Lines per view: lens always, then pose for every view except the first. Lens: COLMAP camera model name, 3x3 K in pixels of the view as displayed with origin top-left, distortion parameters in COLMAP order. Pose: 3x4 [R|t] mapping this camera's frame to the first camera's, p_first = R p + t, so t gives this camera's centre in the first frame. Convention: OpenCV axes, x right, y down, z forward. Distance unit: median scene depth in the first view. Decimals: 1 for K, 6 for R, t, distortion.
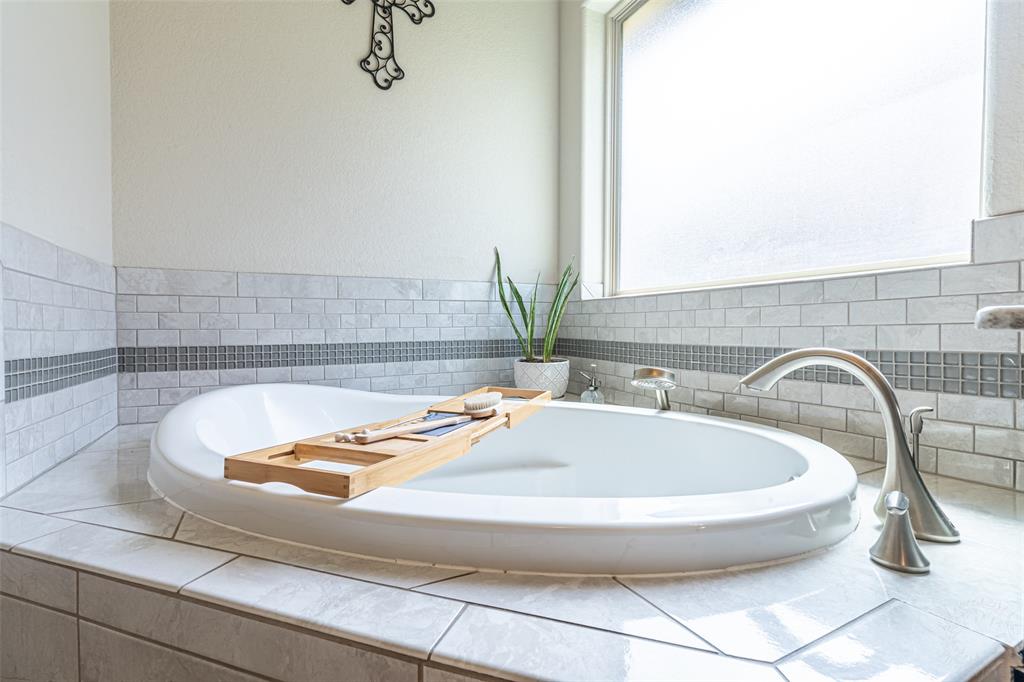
lens RADIAL K [[464.0, 0, 513.7], [0, 464.0, 339.1], [0, 0, 1]] dist [0.000351, 0.000811]
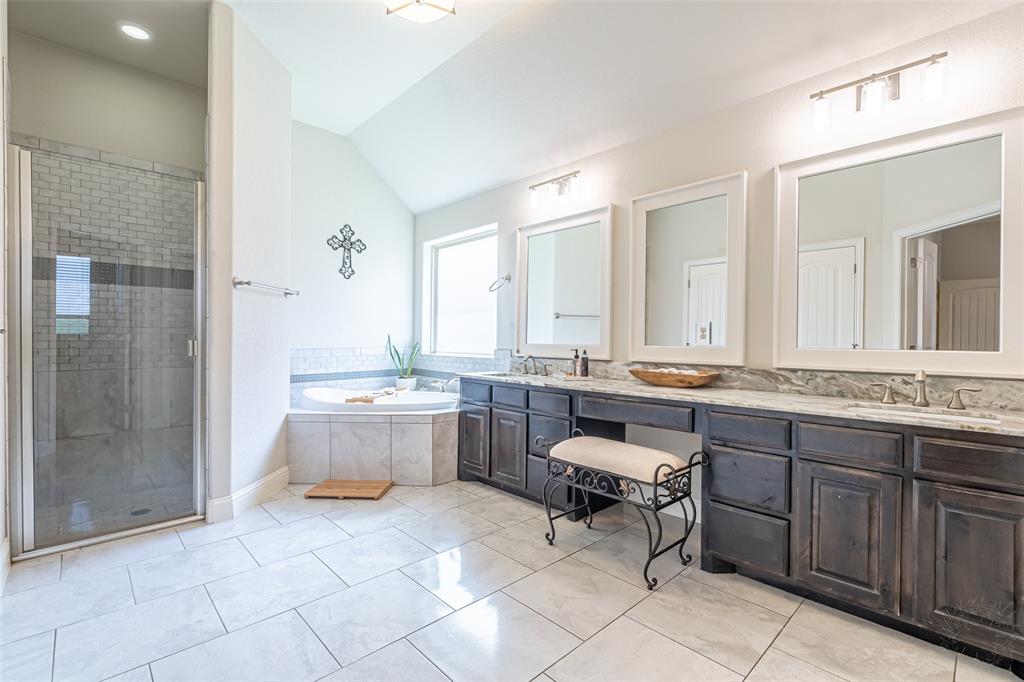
lens RADIAL K [[464.0, 0, 513.7], [0, 464.0, 339.1], [0, 0, 1]] dist [0.000351, 0.000811]
pose [[0.959264, 0.005990, 0.282449, -0.111571], [-0.000316, 0.999797, -0.020128, -0.130926], [-0.282512, 0.019219, 0.959071, -1.887168]]
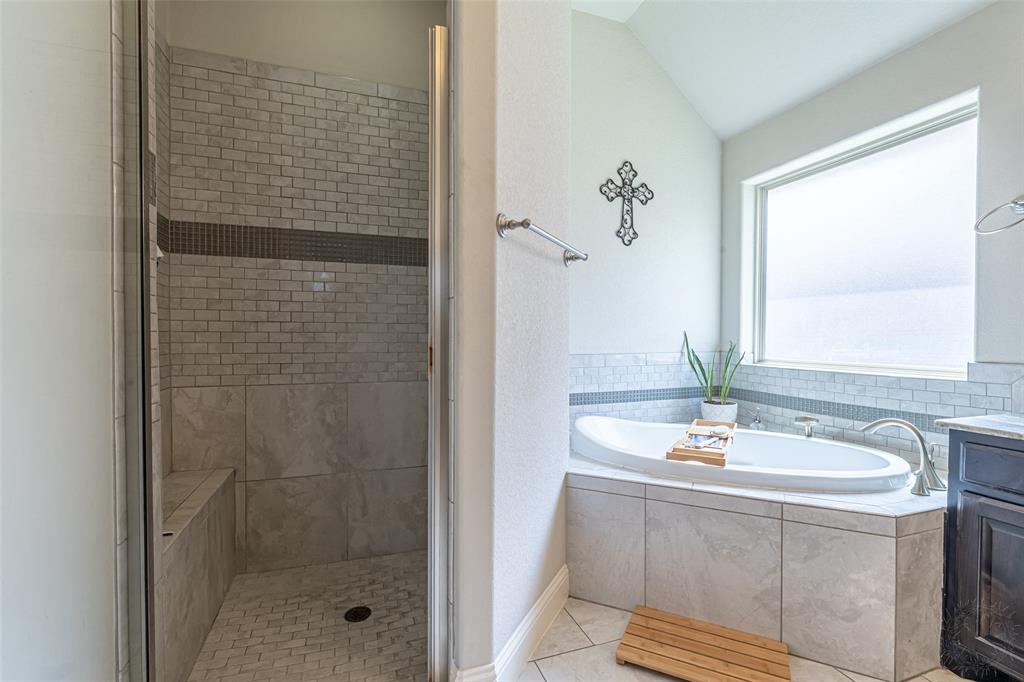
lens RADIAL K [[468.7, 0, 516.9], [0, 468.7, 341.5], [0, 0, 1]] dist [0.008255, 0.000368]
pose [[0.992369, 0.006784, -0.123115, -0.475573], [-0.008347, 0.999891, -0.012188, -0.153743], [0.123018, 0.013123, 0.992318, -0.801623]]
